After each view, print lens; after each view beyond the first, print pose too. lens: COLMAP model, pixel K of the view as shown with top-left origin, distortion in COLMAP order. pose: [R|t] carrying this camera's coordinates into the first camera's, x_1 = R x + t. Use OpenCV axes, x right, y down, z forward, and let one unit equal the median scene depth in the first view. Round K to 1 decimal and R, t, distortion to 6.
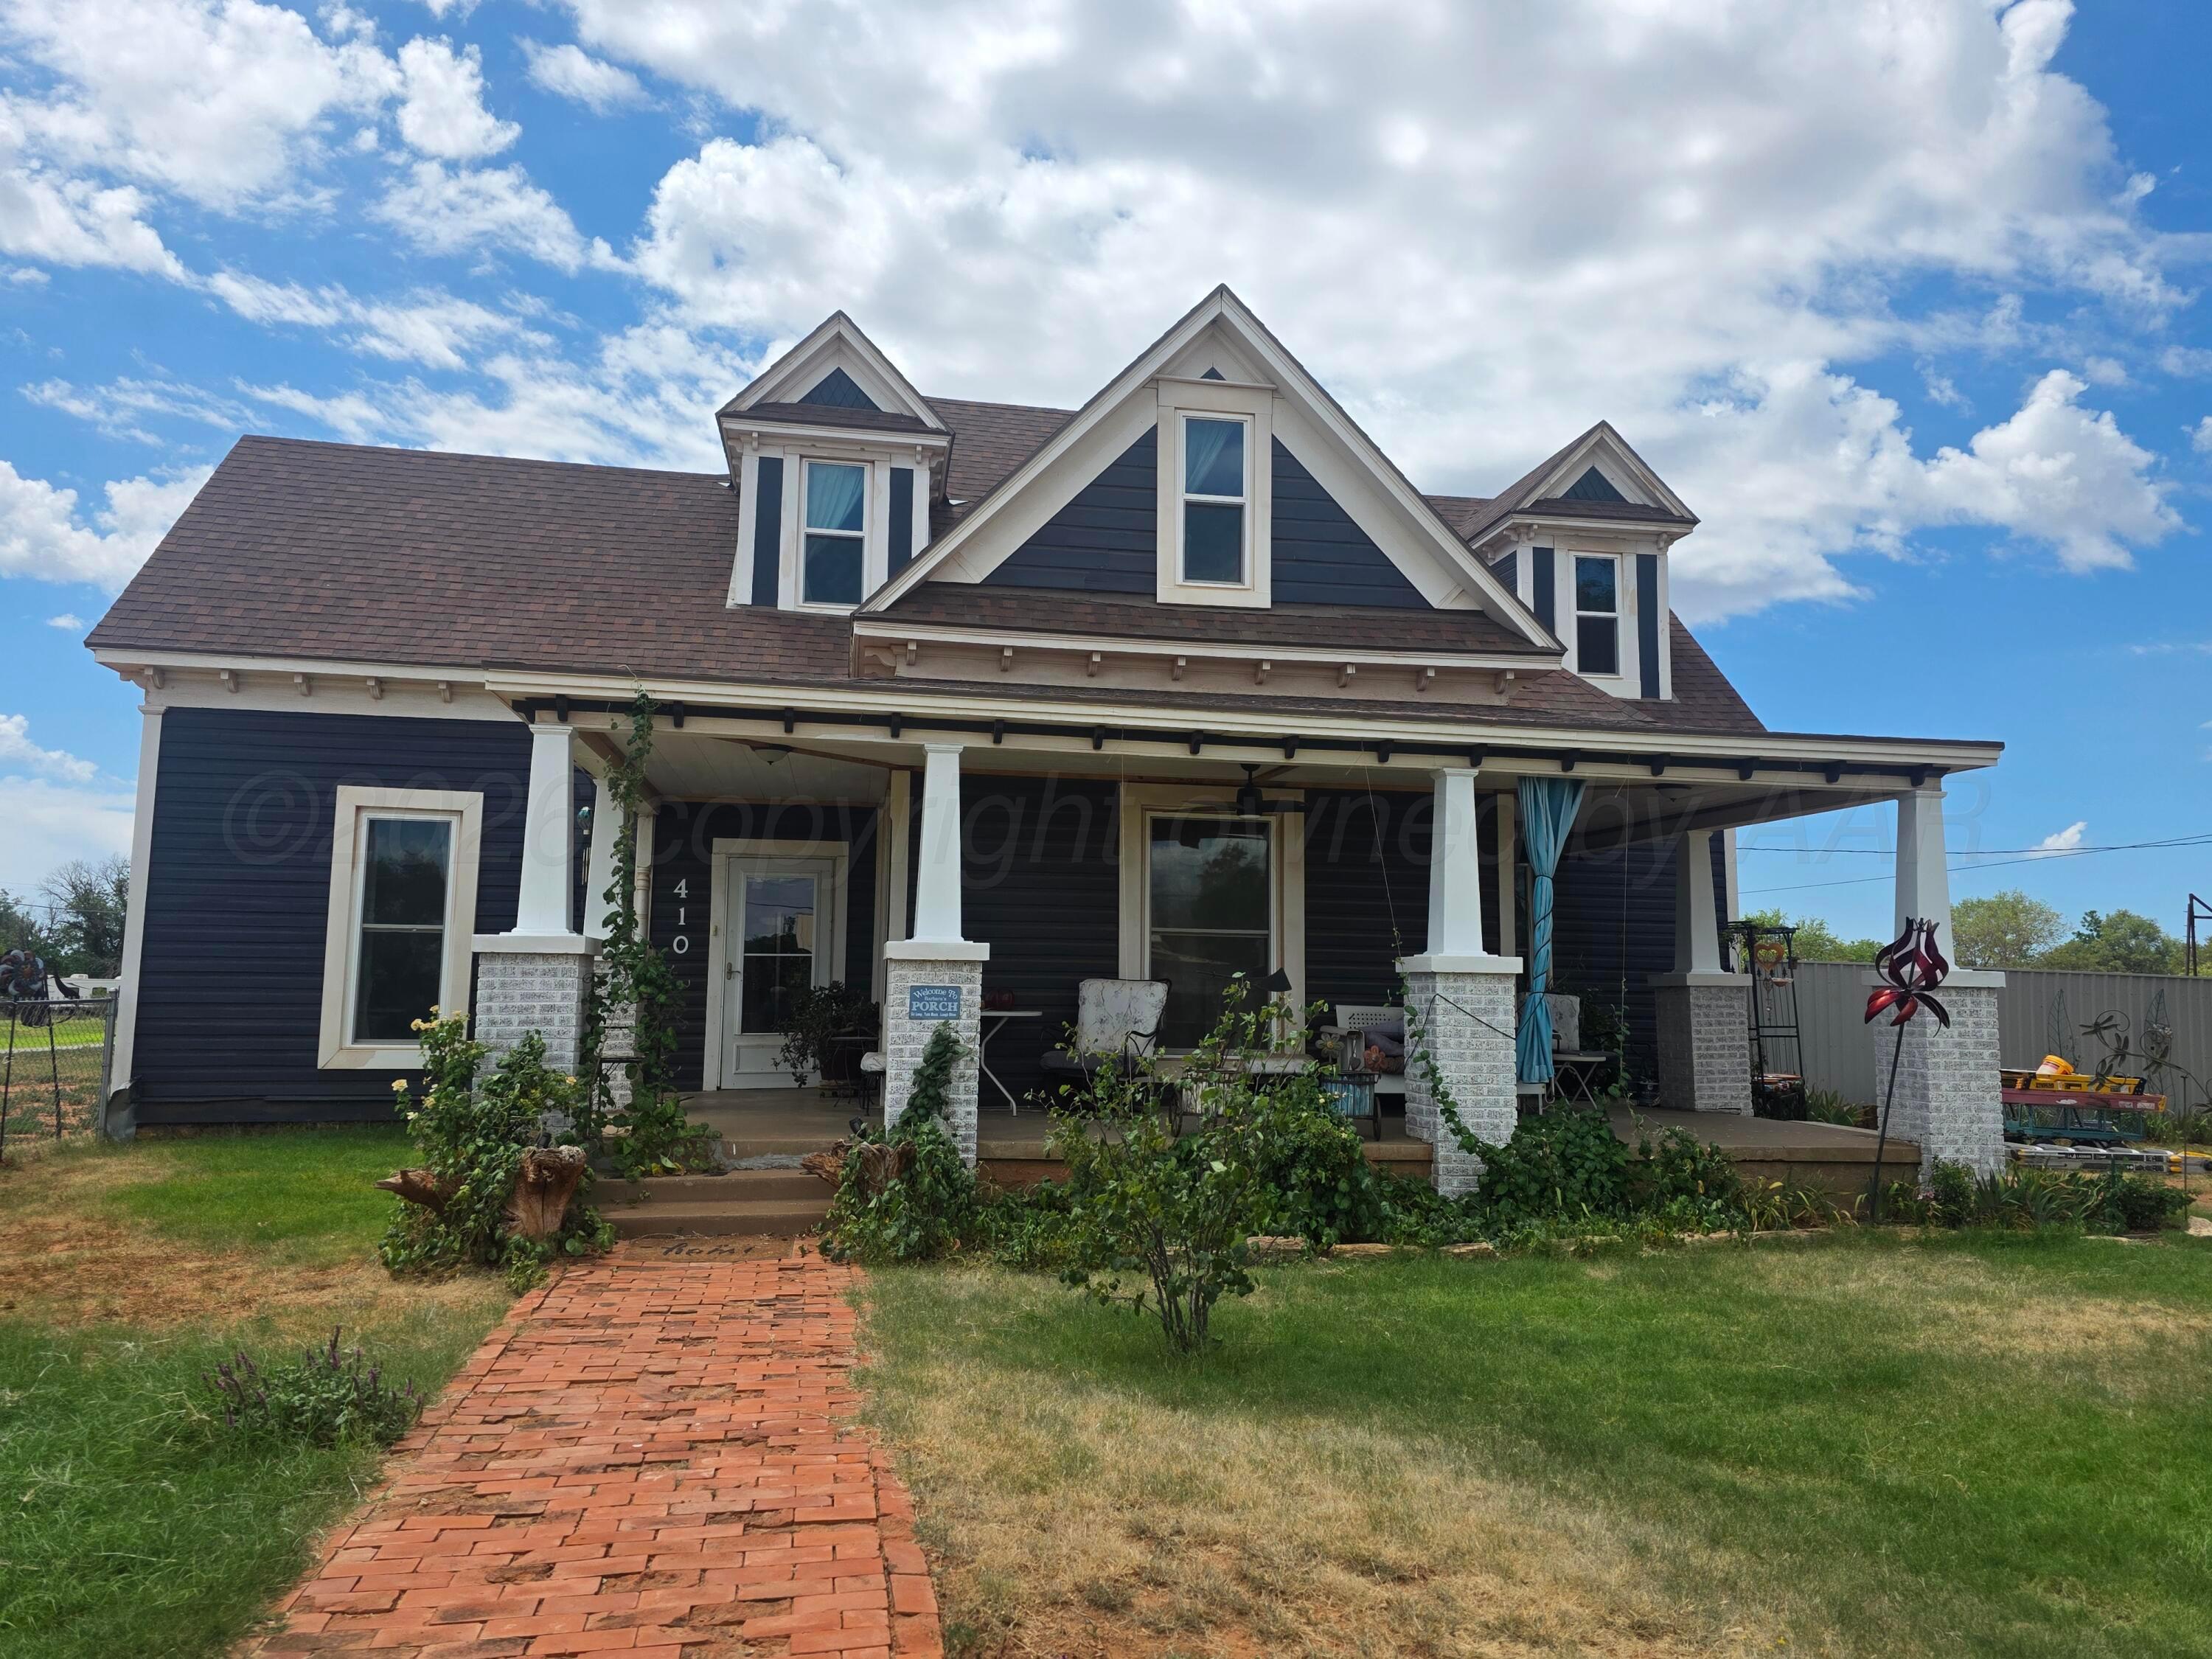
lens RADIAL K [[1535.2, 0, 1103.6], [0, 1535.2, 835.9], [0, 0, 1]] dist [0.065752, -0.059201]
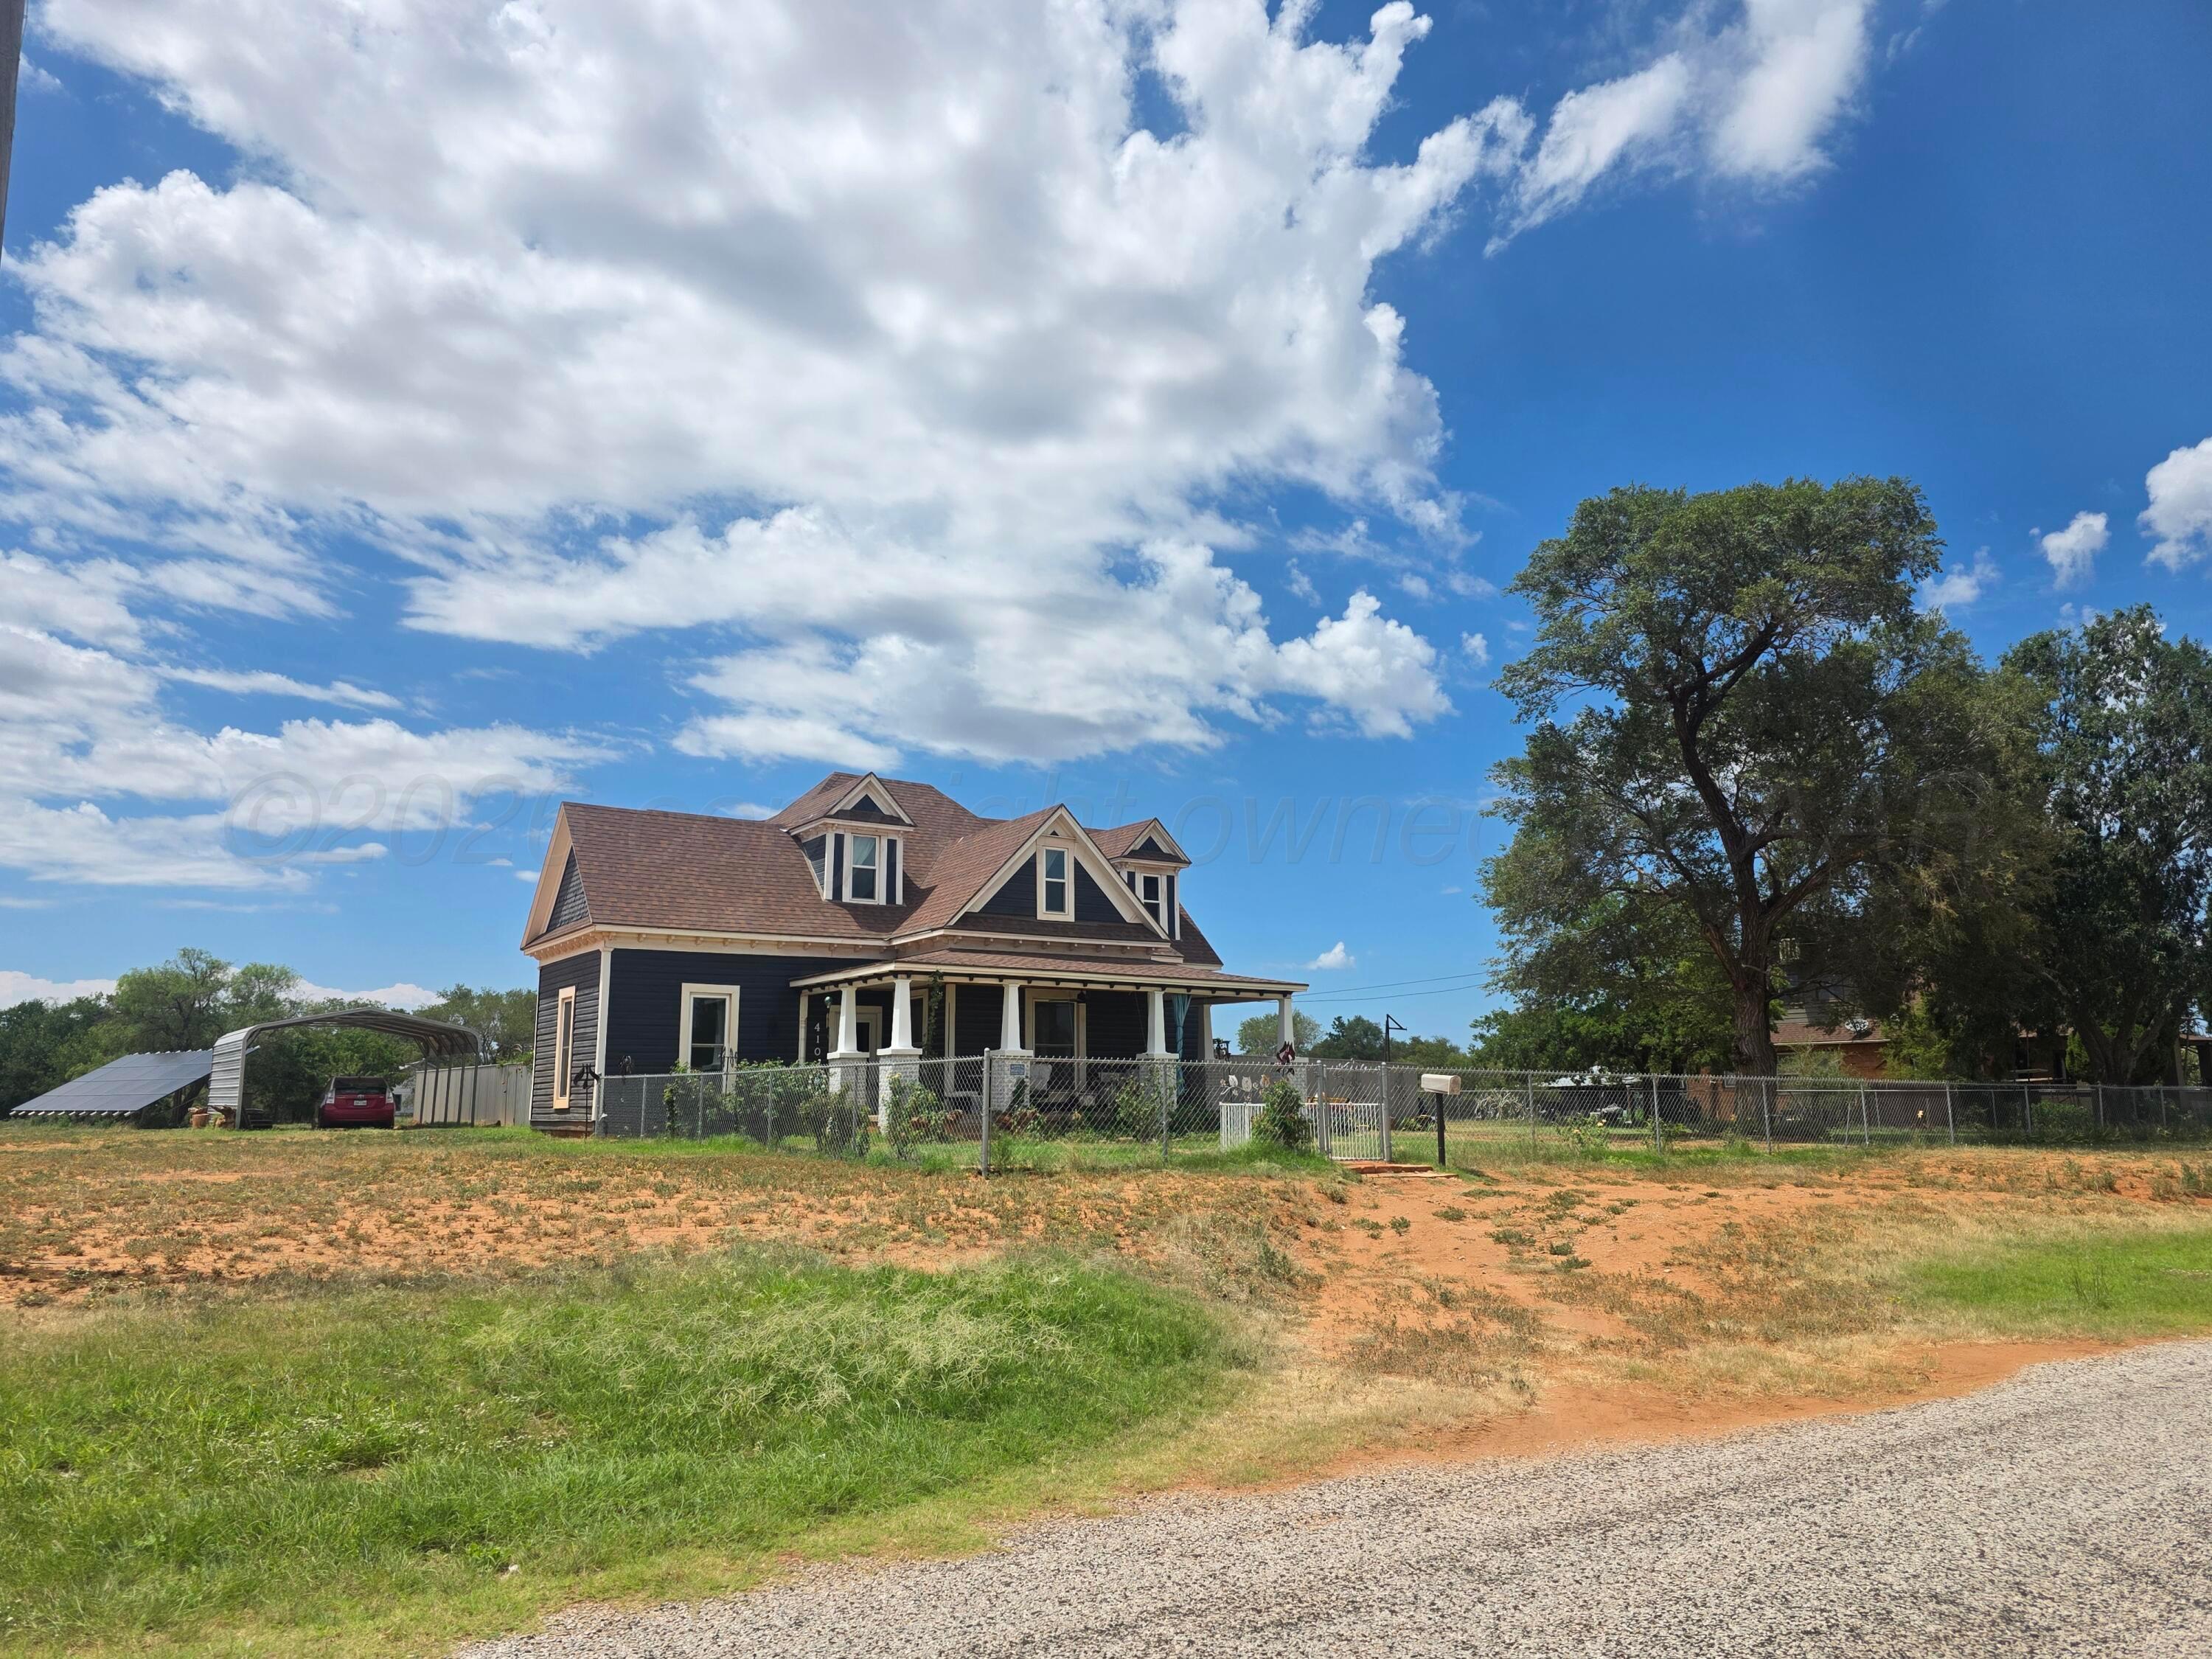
lens RADIAL K [[1535.2, 0, 1095.3], [0, 1535.2, 861.1], [0, 0, 1]] dist [0.065752, -0.059201]
pose [[0.918728, 0.040738, 0.392785, -0.907574], [-0.022183, 0.998418, -0.051667, -0.118135], [-0.394268, 0.038755, 0.918178, -1.463762]]
